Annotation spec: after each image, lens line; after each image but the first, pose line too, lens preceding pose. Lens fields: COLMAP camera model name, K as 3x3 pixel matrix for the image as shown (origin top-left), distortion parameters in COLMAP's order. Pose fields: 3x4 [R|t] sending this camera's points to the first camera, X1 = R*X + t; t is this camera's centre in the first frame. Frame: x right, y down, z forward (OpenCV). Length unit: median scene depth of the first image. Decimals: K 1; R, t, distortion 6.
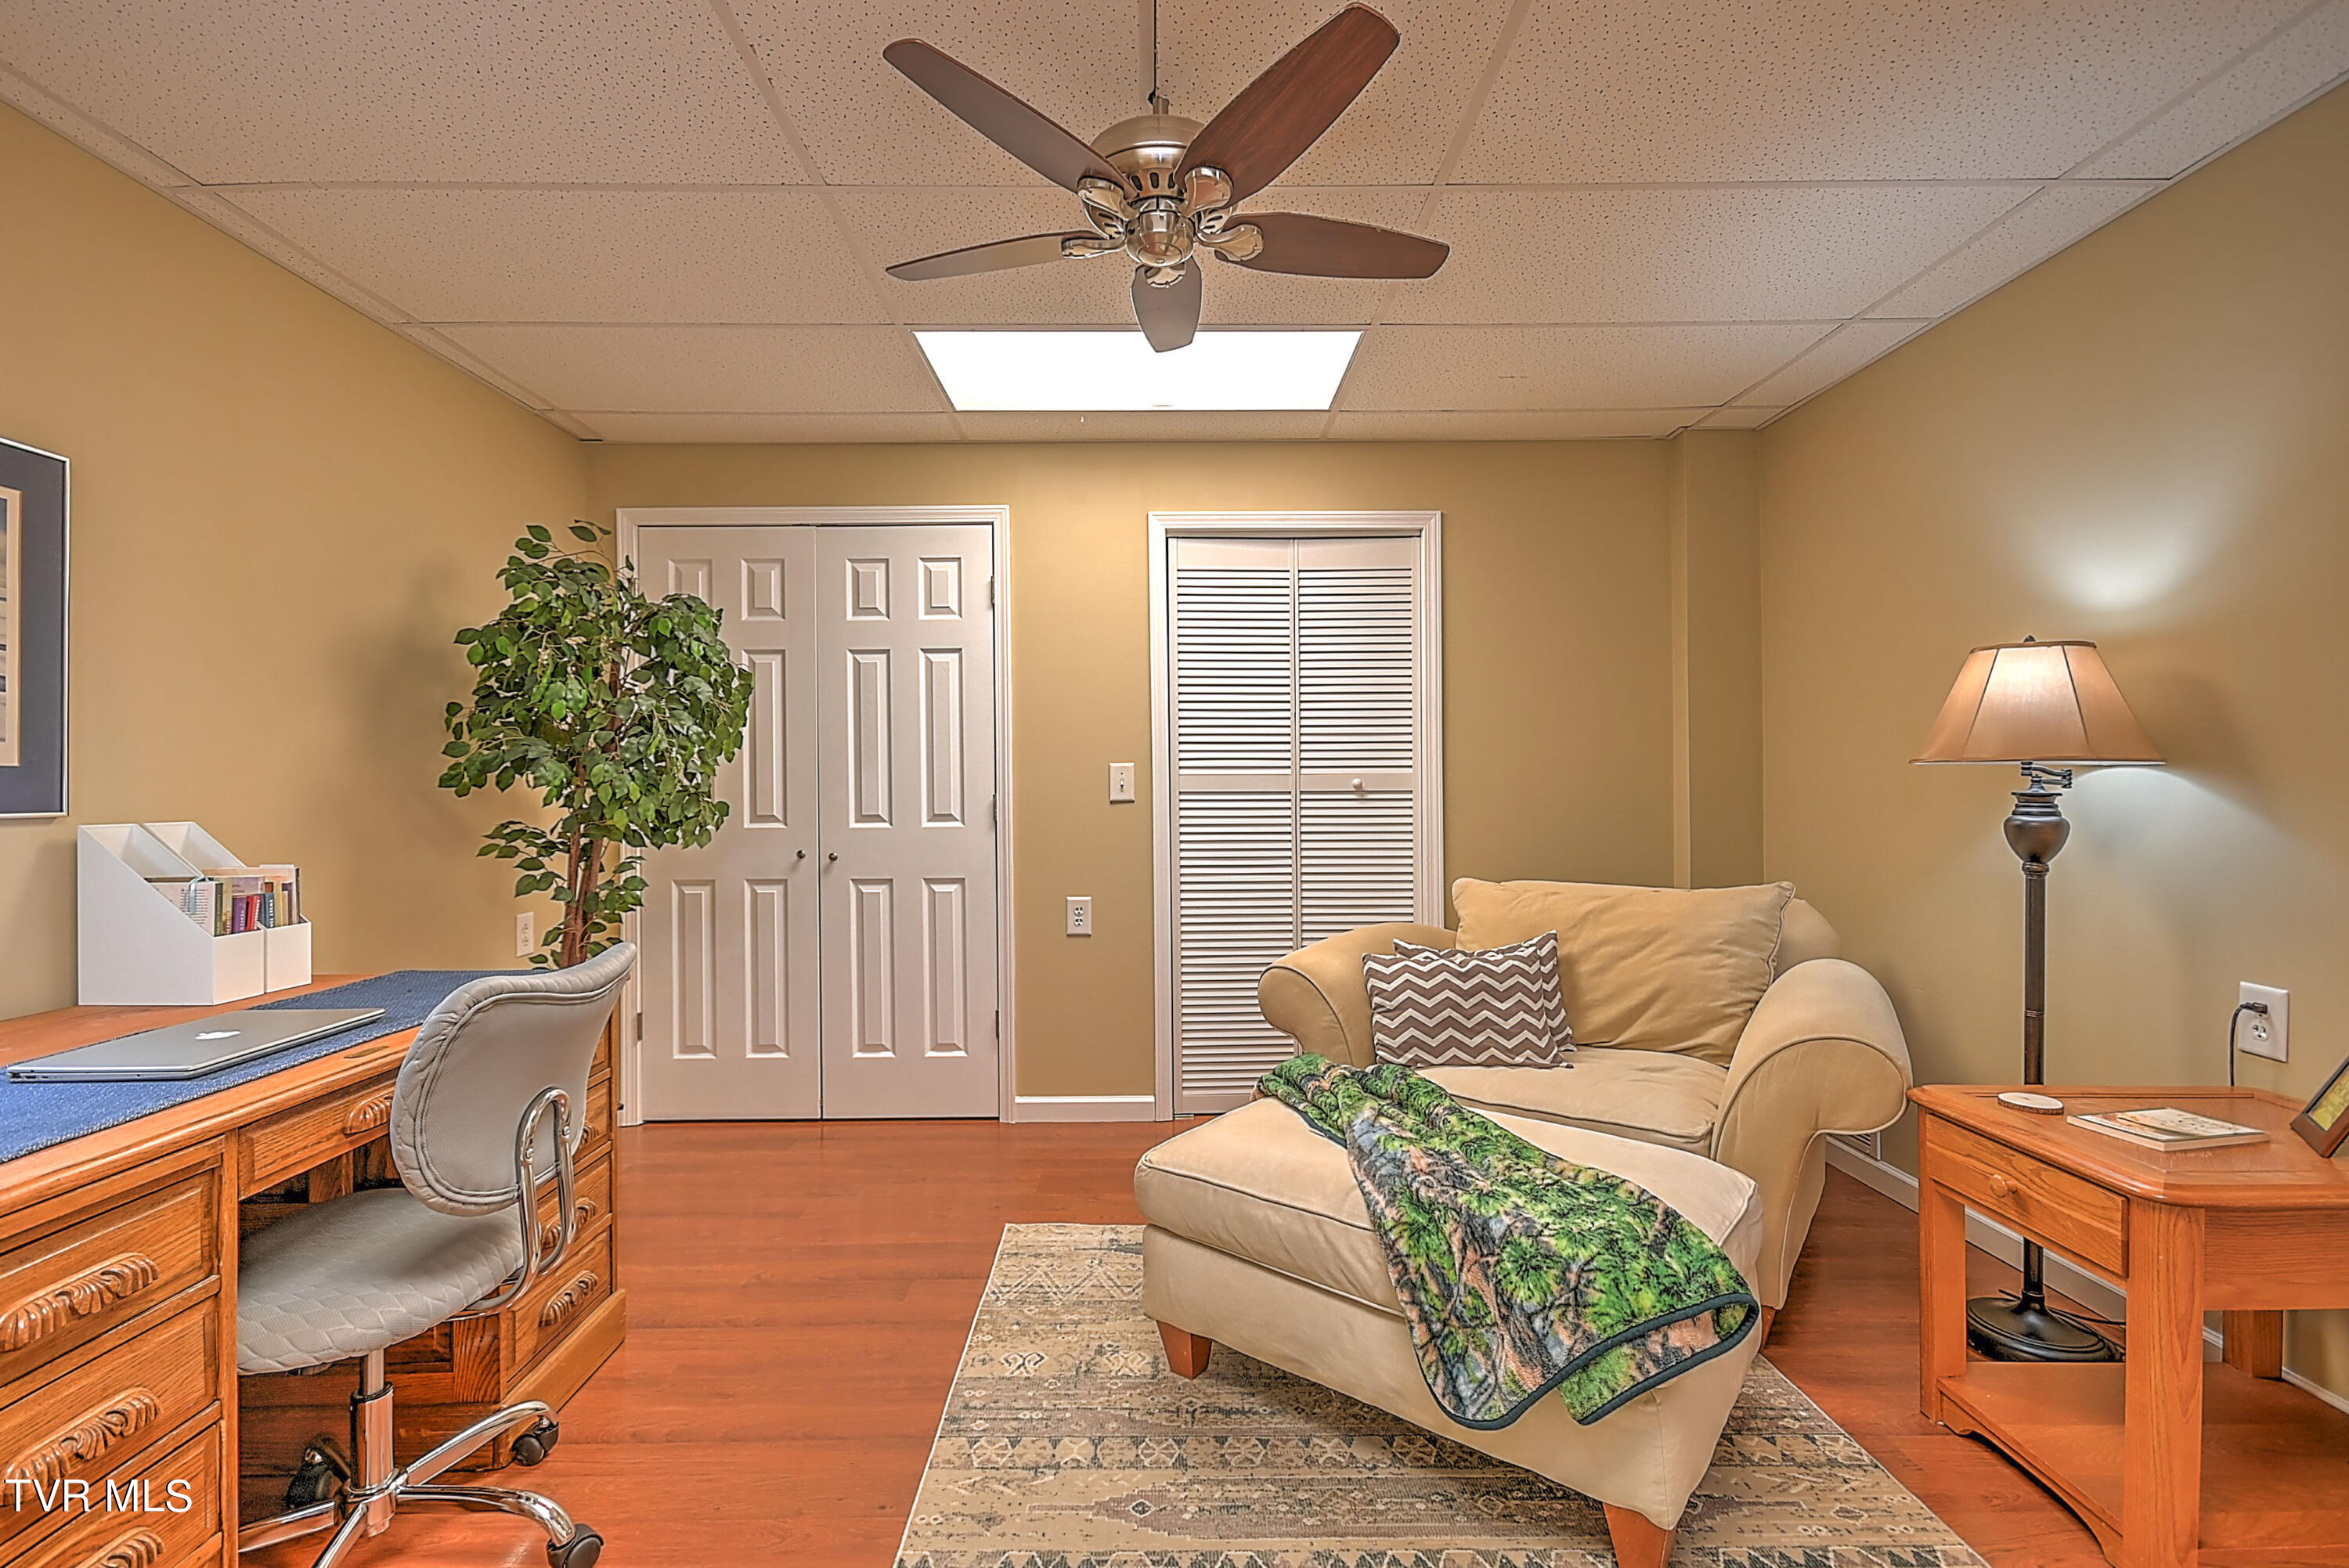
lens RADIAL K [[1022.4, 0, 1162.8], [0, 1022.4, 785.9], [0, 0, 1]] dist [0.002011, 0.000091]
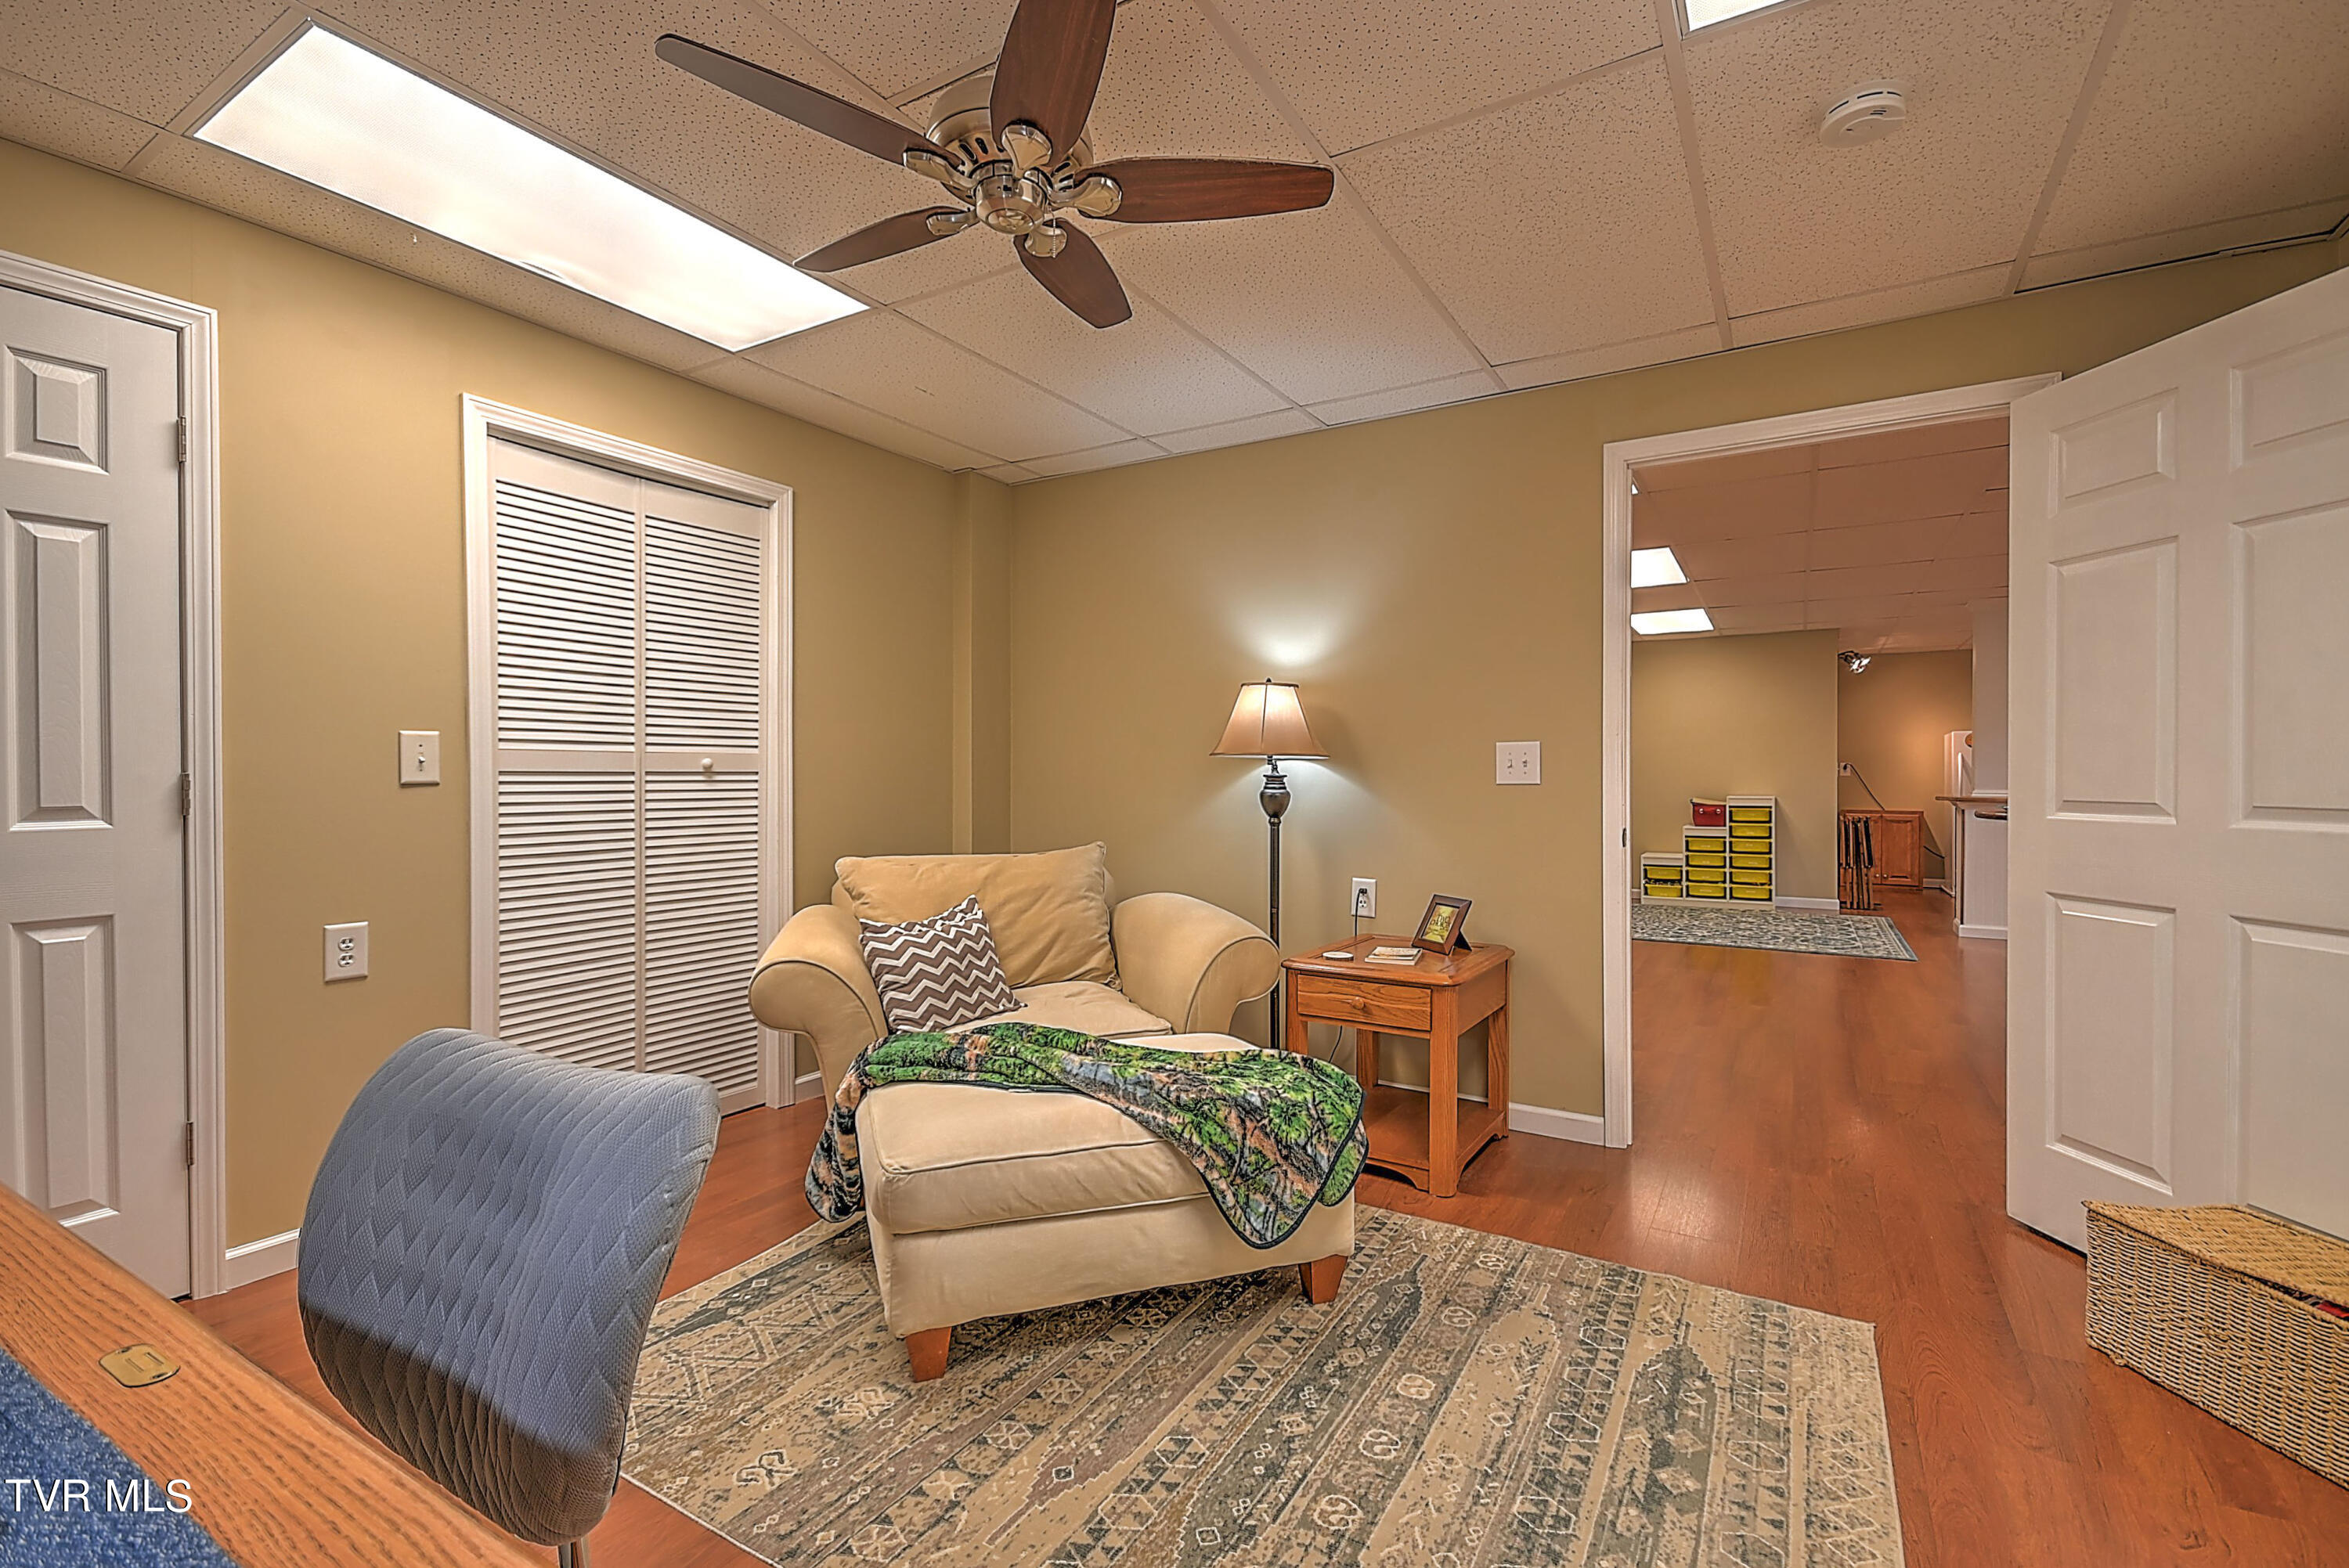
lens RADIAL K [[1022.4, 0, 1162.8], [0, 1022.4, 785.9], [0, 0, 1]] dist [0.002011, 0.000091]
pose [[0.527995, -0.004972, 0.849233, -0.616774], [-0.008219, 0.999906, 0.010964, 0.006904], [-0.849208, -0.012769, 0.527904, 0.287212]]
